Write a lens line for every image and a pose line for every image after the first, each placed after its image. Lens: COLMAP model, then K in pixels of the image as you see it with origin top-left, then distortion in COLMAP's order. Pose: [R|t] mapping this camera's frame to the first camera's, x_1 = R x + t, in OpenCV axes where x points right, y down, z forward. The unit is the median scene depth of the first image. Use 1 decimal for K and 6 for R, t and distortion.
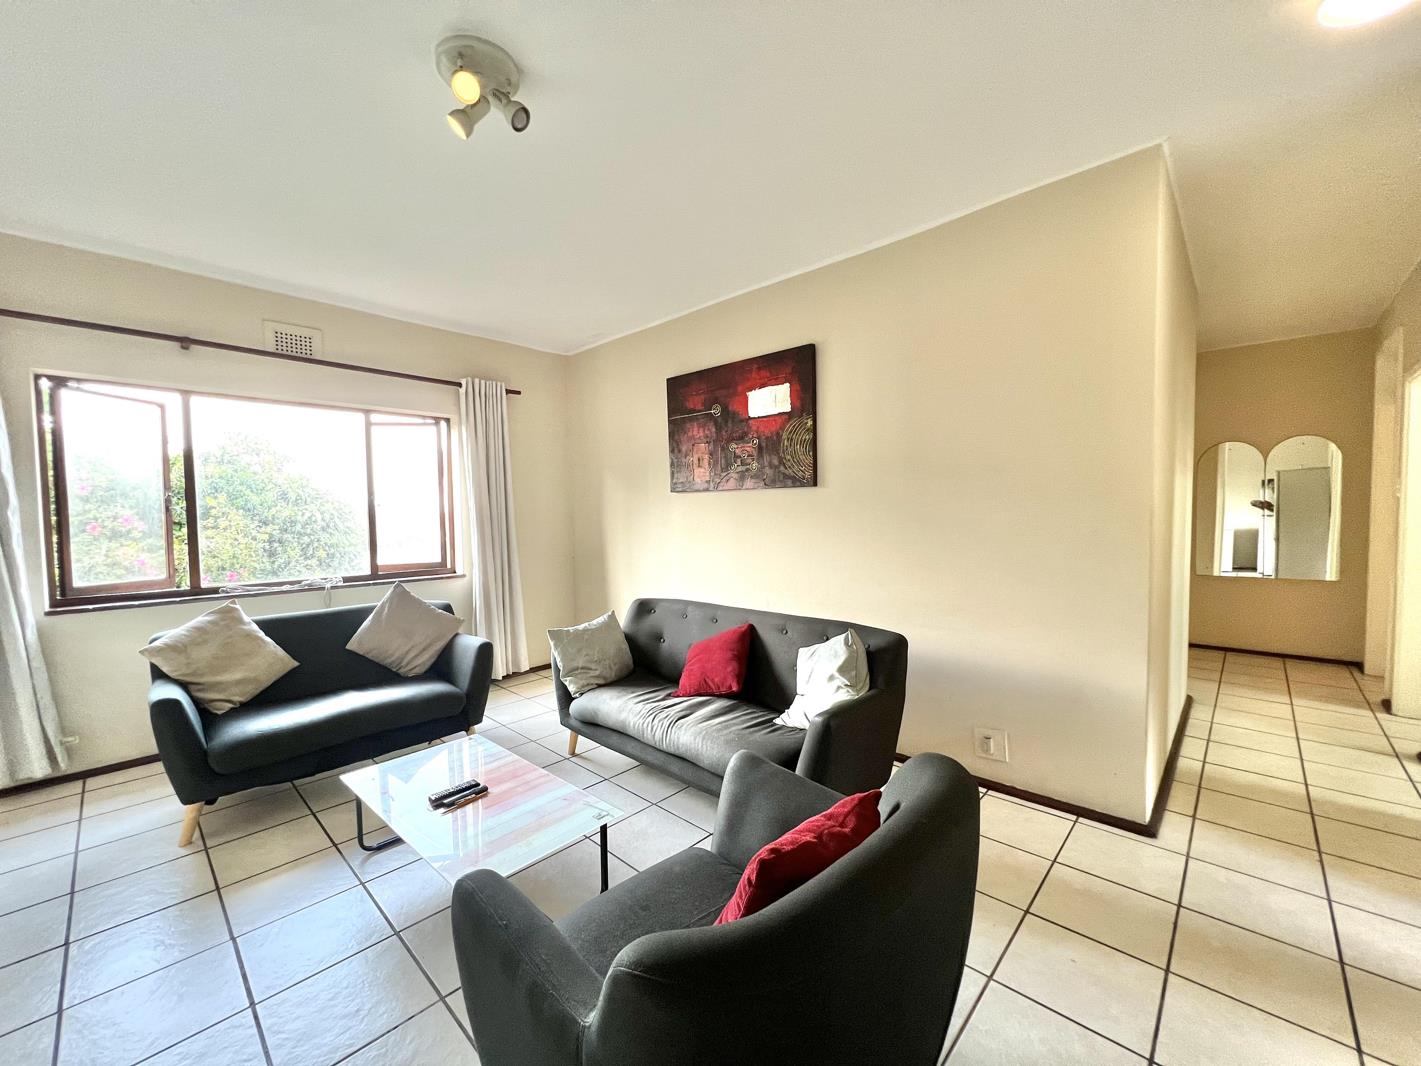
lens RADIAL K [[567.9, 0, 711.2], [0, 567.9, 537.0], [0, 0, 1]] dist [0.000493, 0.000463]
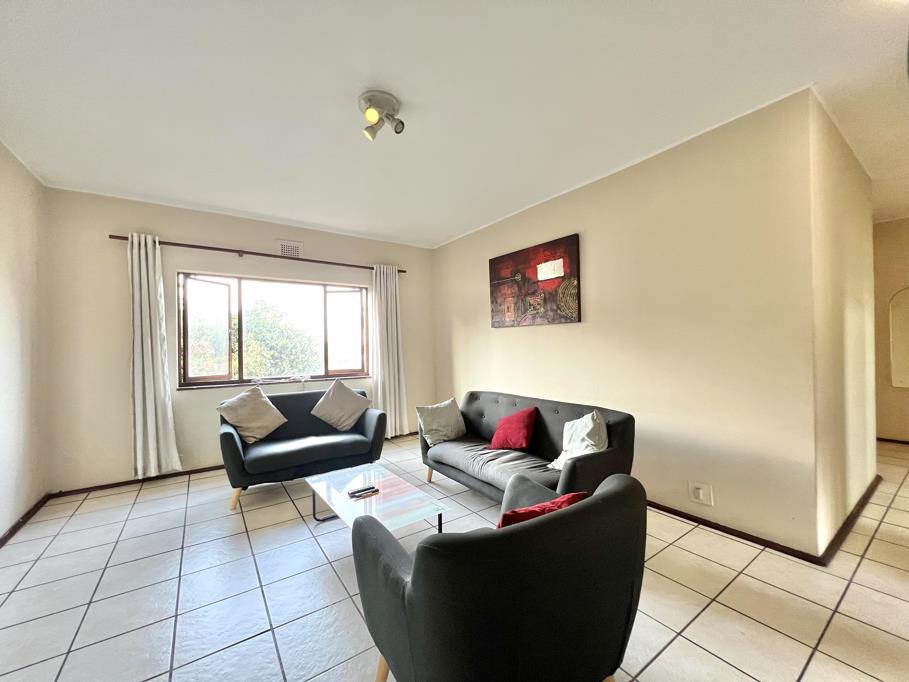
lens RADIAL K [[363.3, 0, 455.3], [0, 363.3, 343.6], [0, 0, 1]] dist [0.000493, 0.000463]
pose [[0.979558, -0.001476, -0.201155, 0.054568], [-0.007686, 0.998968, -0.044757, 0.021667], [0.201013, 0.045388, 0.978536, -0.068659]]
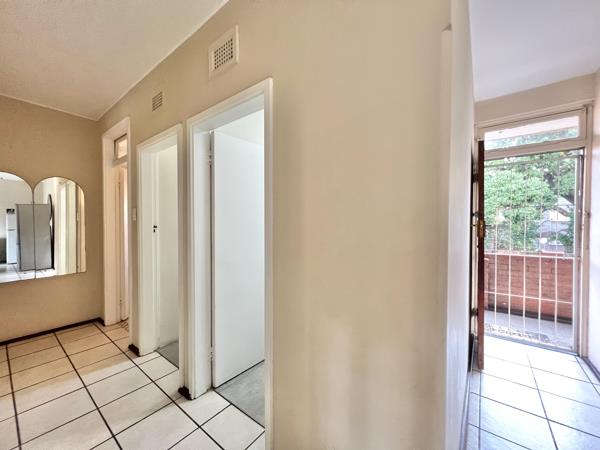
lens RADIAL K [[239.8, 0, 300.7], [0, 239.8, 225.2], [0, 0, 1]] dist [0.000493, 0.000463]
pose [[-0.102161, 0.001696, 0.994766, 0.448918], [0.050890, 0.998698, 0.003524, -0.031827], [-0.993465, 0.050984, -0.102114, 0.562425]]
